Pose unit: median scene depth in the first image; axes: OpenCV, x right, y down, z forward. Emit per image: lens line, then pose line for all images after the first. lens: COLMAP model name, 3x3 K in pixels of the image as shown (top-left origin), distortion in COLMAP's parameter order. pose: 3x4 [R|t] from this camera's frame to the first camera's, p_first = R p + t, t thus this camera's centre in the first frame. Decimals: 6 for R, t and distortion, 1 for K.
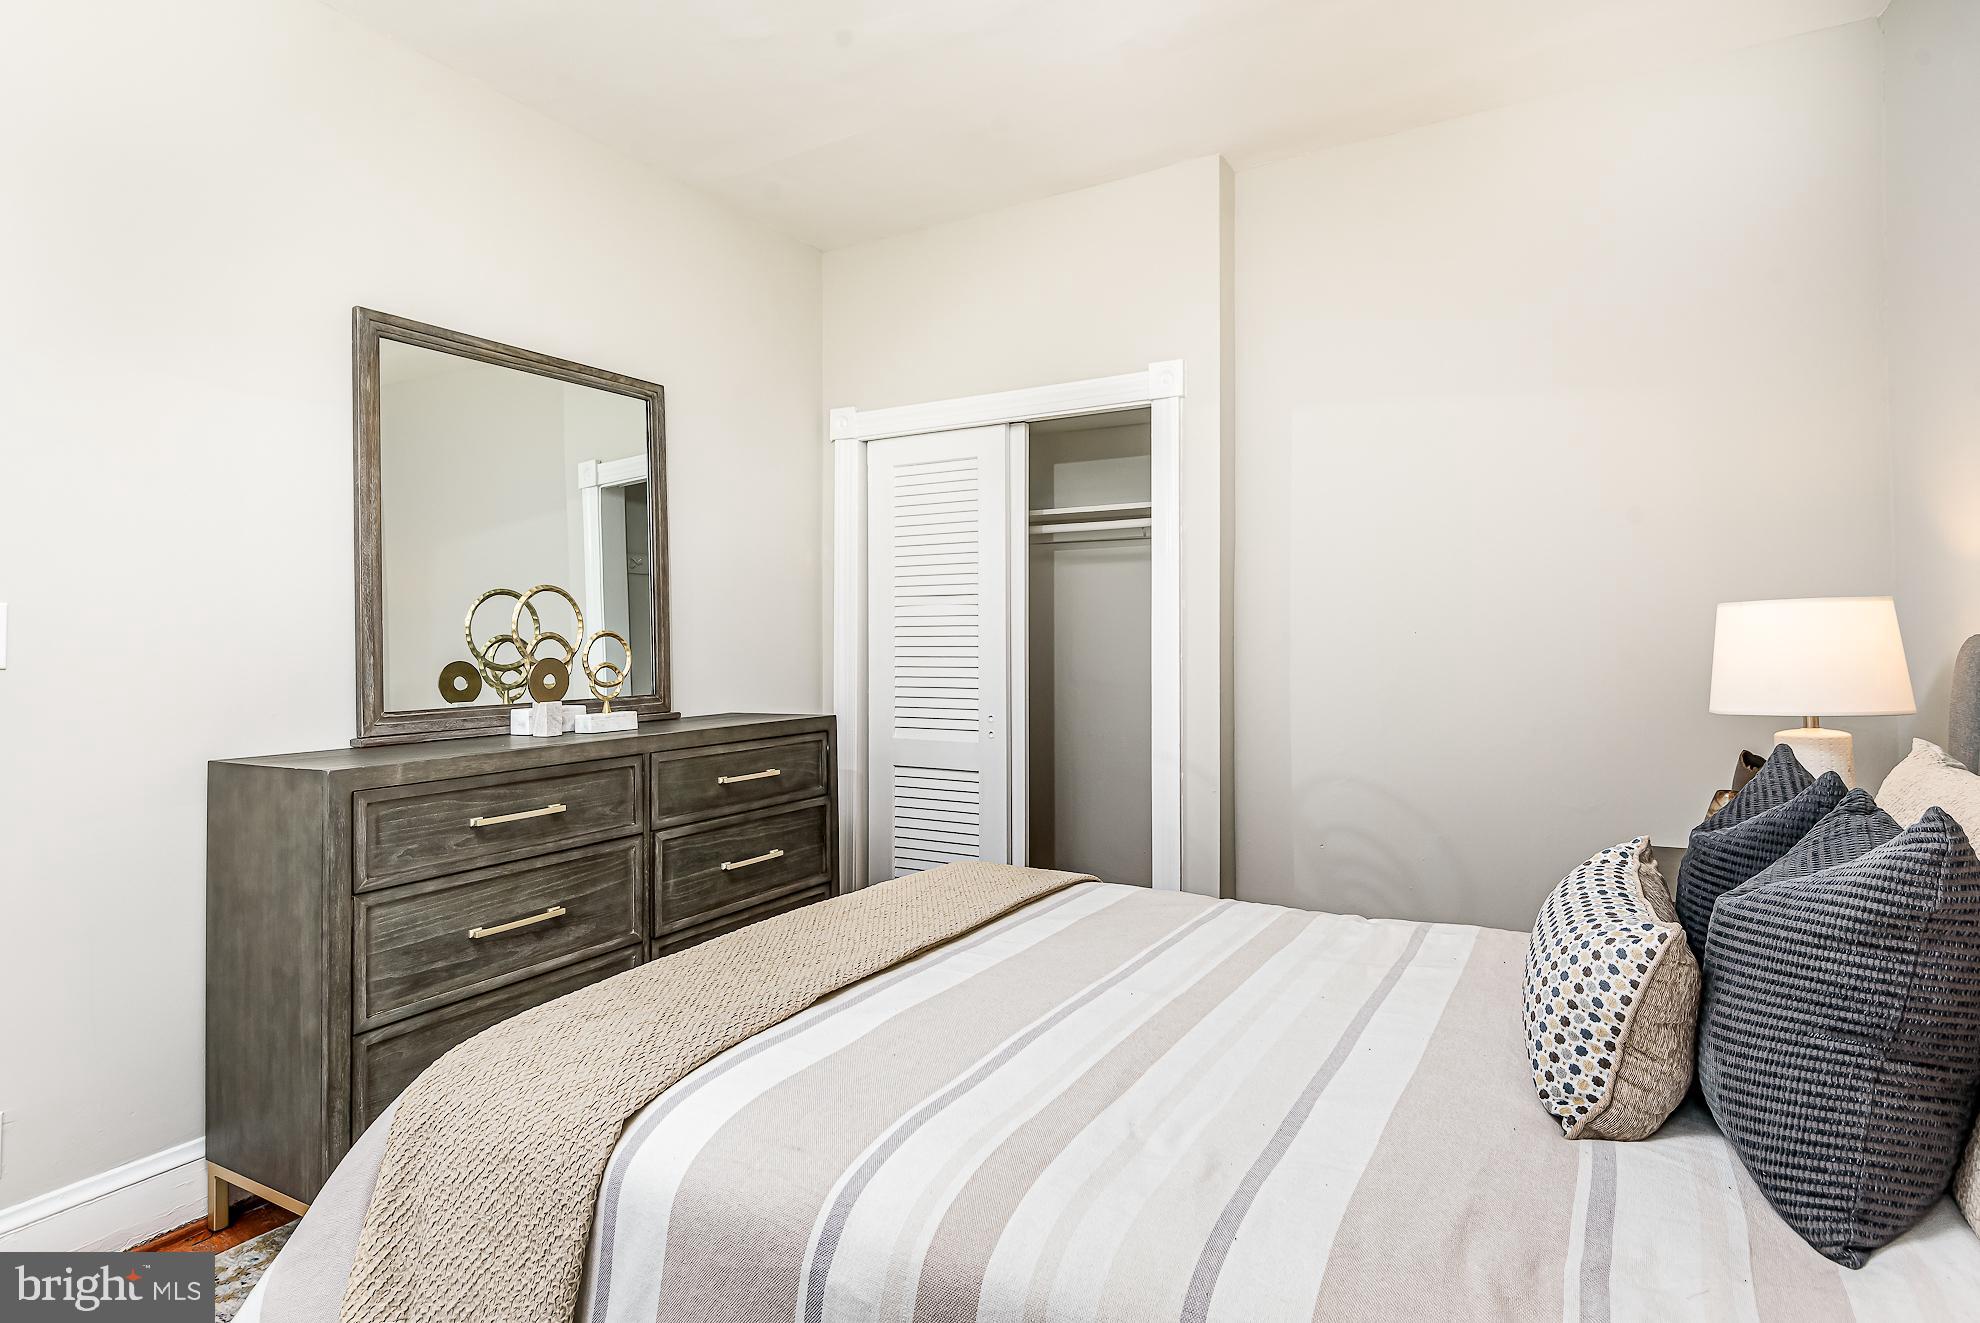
lens RADIAL K [[1076.6, 0, 991.8], [0, 1076.6, 647.5], [0, 0, 1]] dist [0.012285, -0.001104]
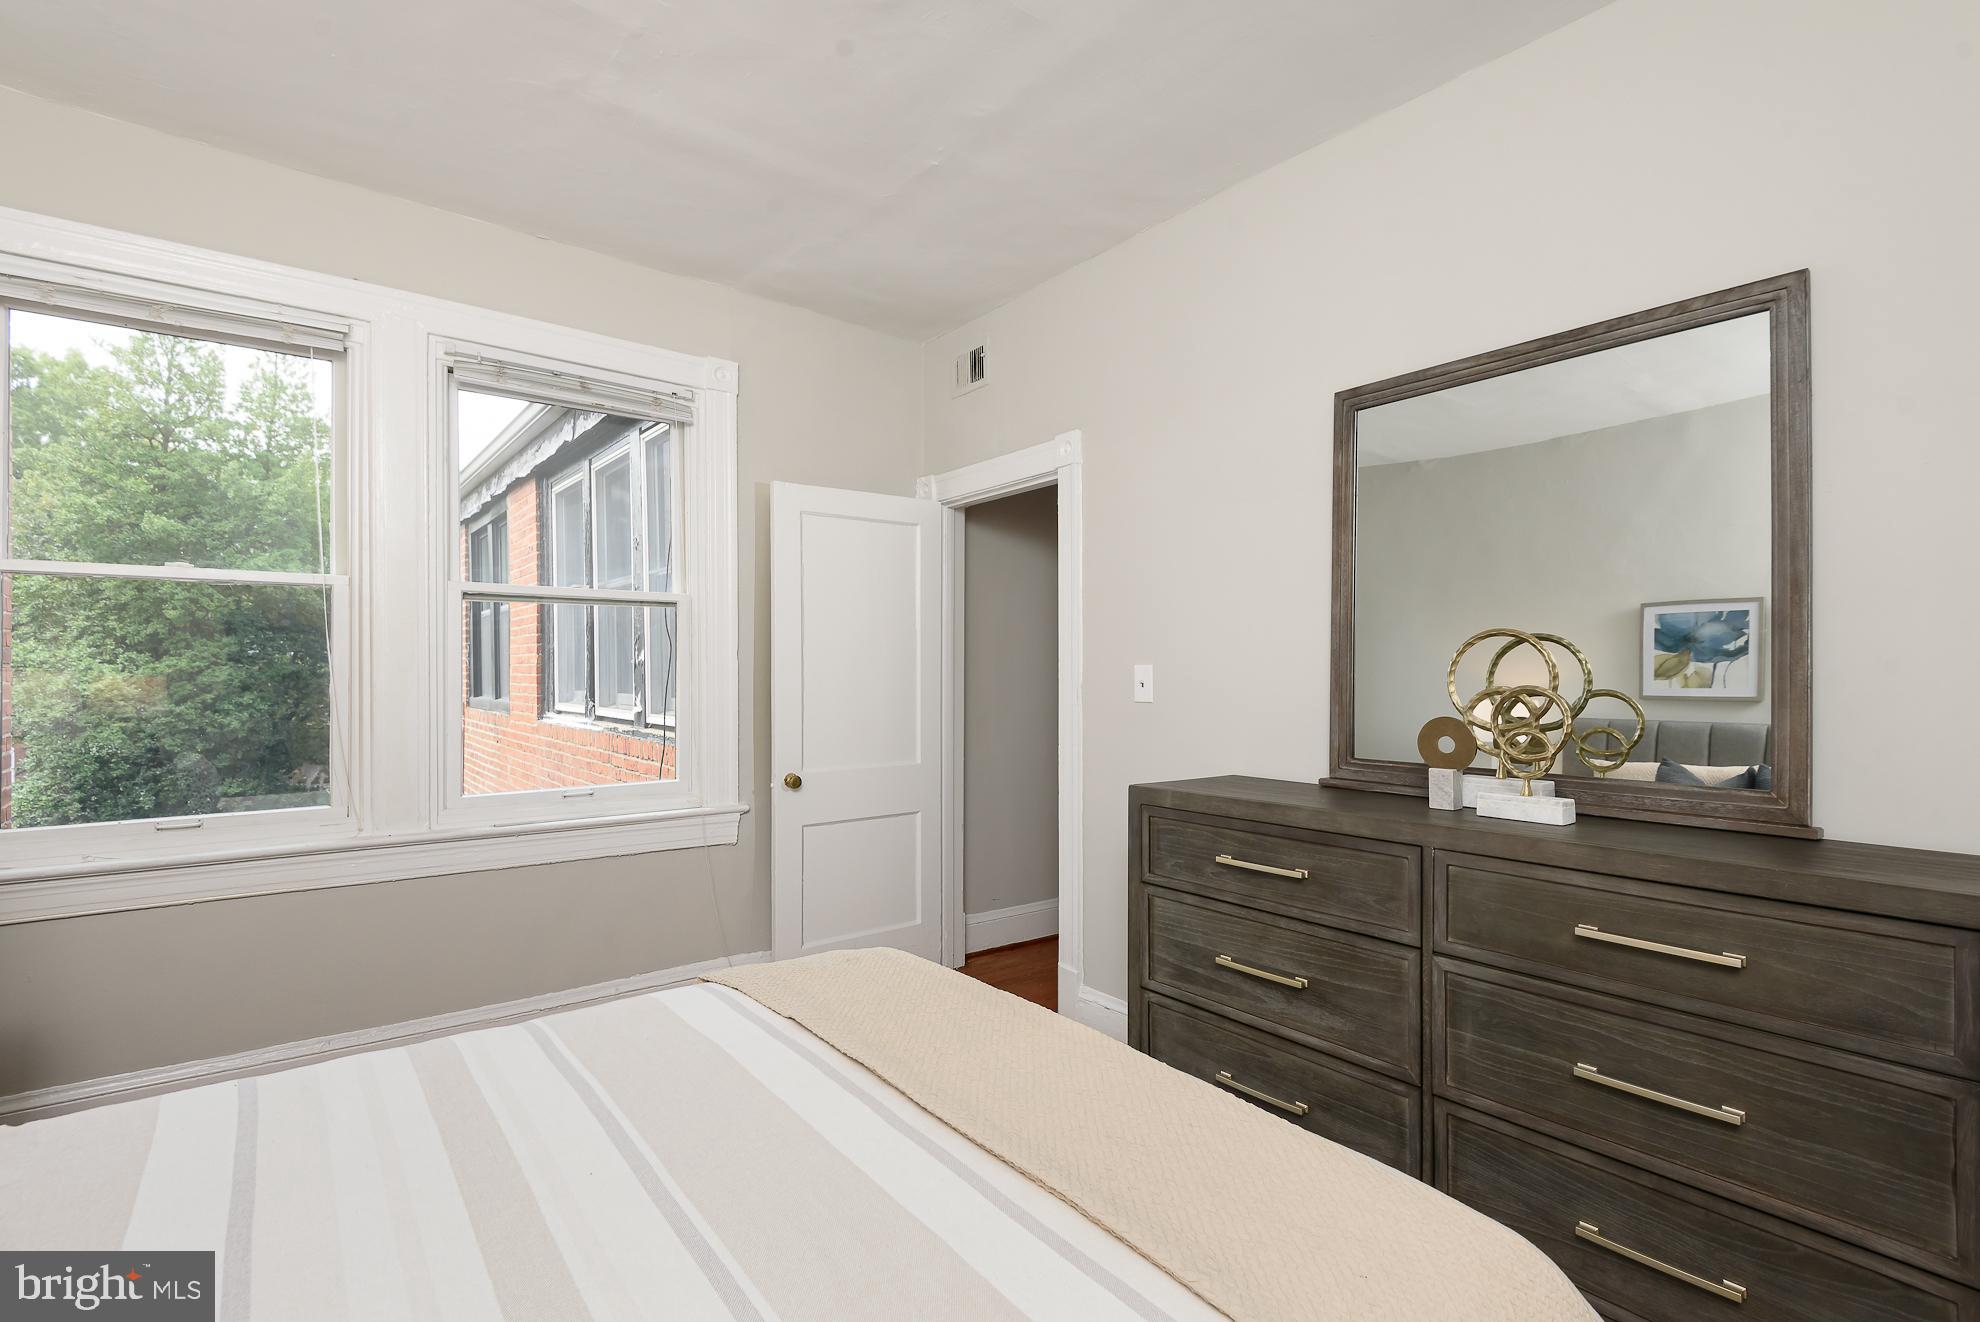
lens RADIAL K [[907.0, 0, 991.7], [0, 907.0, 672.5], [0, 0, 1]] dist [-0.004717, -0.000976]
pose [[-0.372742, 0.004507, -0.927924, 0.410912], [-0.012215, 0.999878, 0.009763, -0.029185], [0.927854, 0.014974, -0.372642, 0.999614]]
